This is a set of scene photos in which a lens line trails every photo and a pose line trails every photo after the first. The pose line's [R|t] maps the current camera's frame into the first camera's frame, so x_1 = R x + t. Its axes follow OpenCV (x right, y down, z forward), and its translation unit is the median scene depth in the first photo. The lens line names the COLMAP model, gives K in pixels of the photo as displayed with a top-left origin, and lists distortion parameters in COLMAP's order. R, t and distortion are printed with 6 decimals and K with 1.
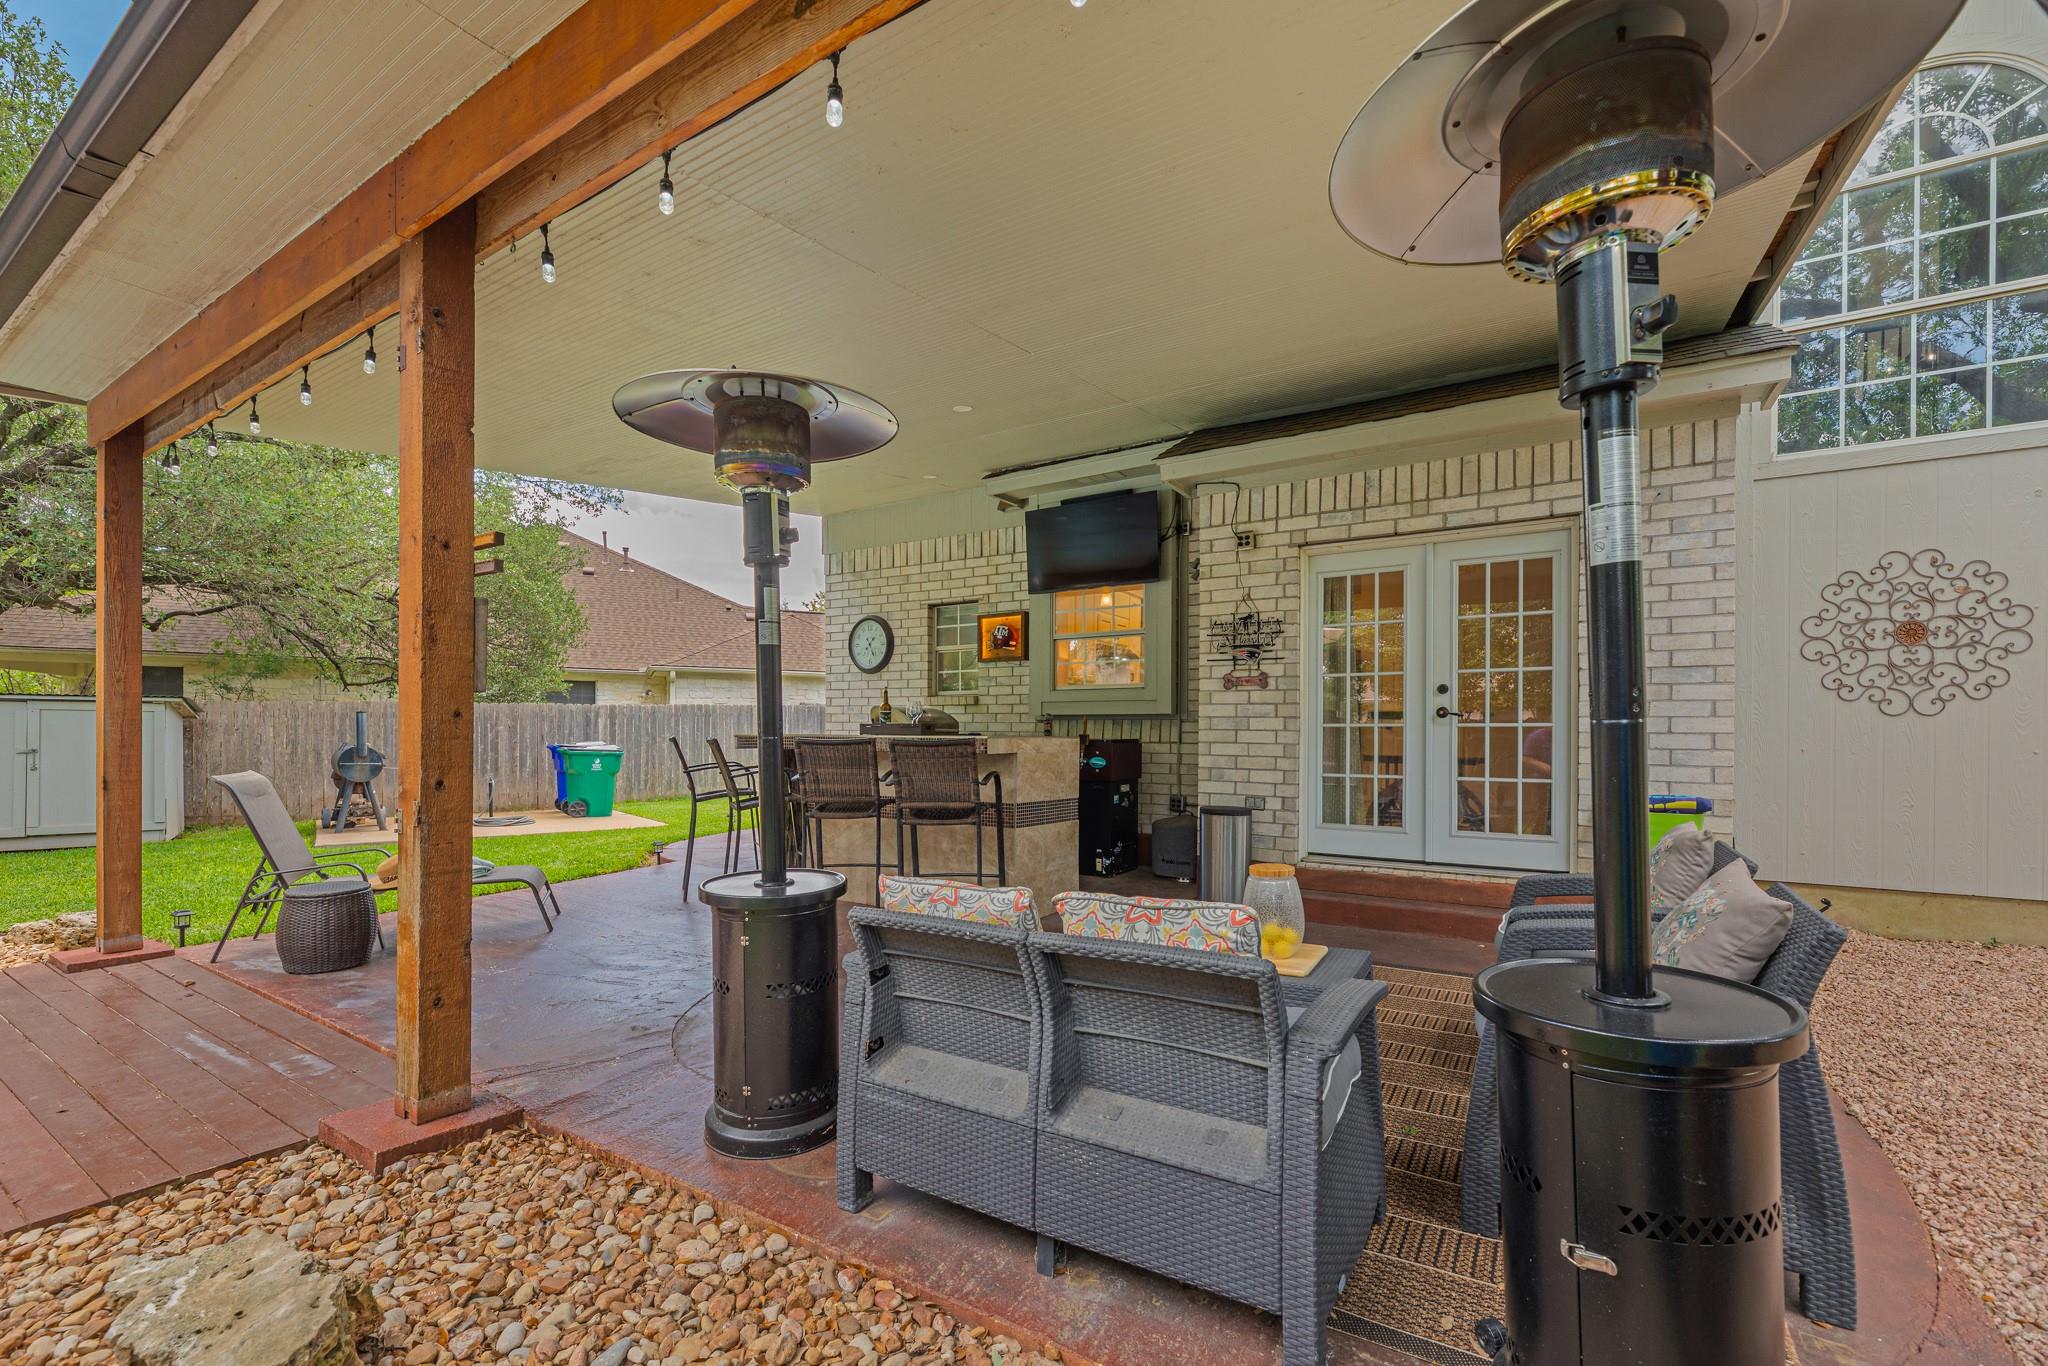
lens RADIAL K [[849.5, 0, 1014.5], [0, 849.5, 718.7], [0, 0, 1]] dist [-0.001001, 0.000097]
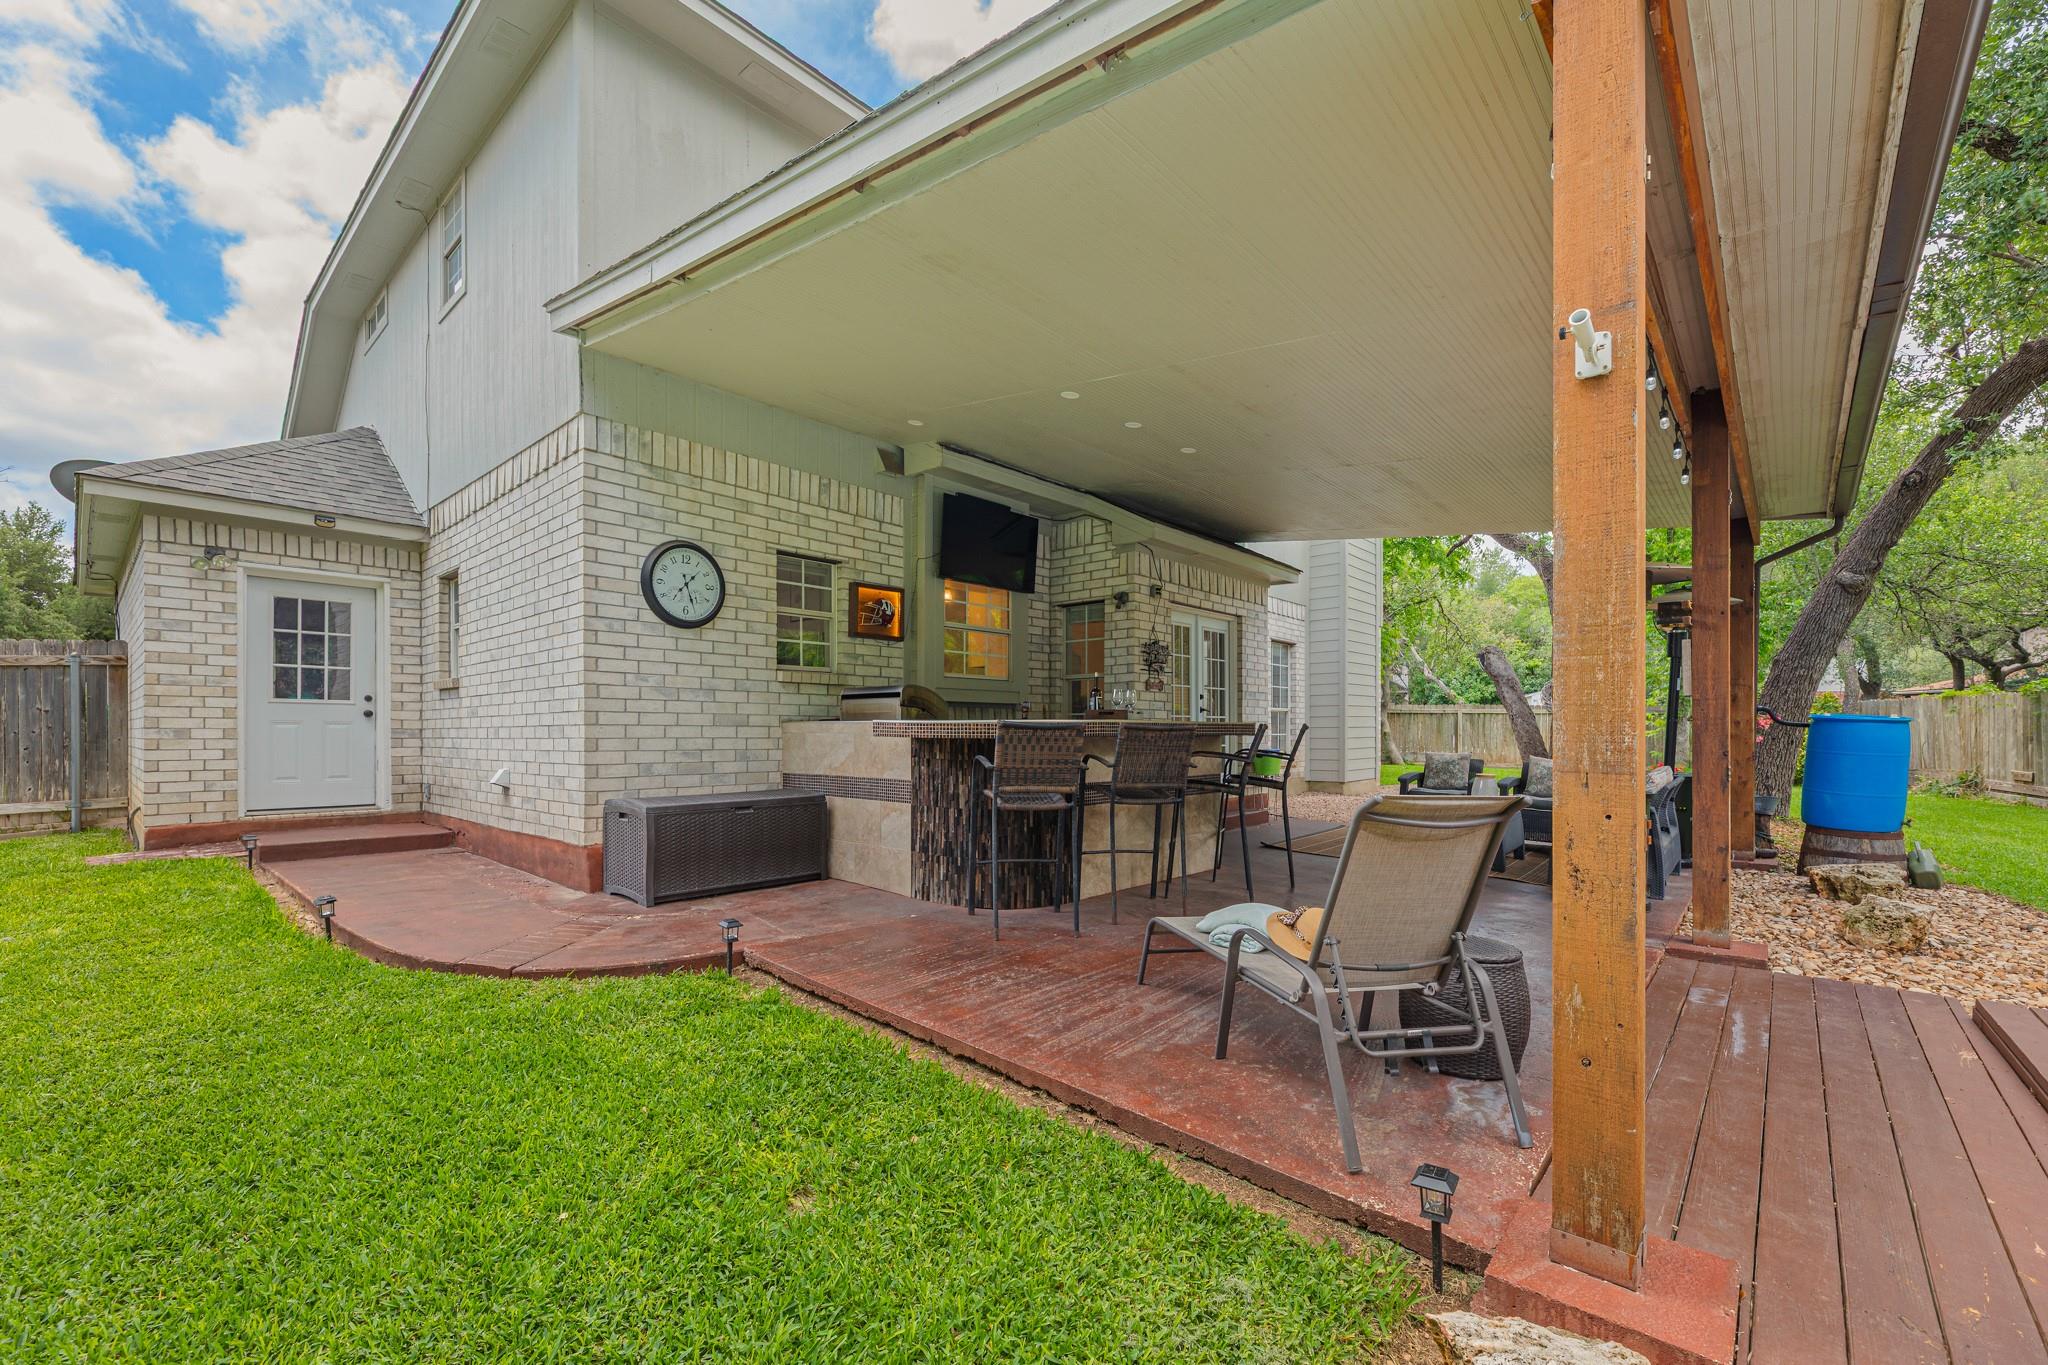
lens RADIAL K [[849.5, 0, 1014.5], [0, 849.5, 718.2], [0, 0, 1]] dist [-0.001001, 0.000097]
pose [[0.173608, 0.008552, 0.984778, -0.818484], [-0.018638, 0.999812, -0.005397, 0.016902], [-0.984639, -0.017418, 0.173734, 0.659489]]
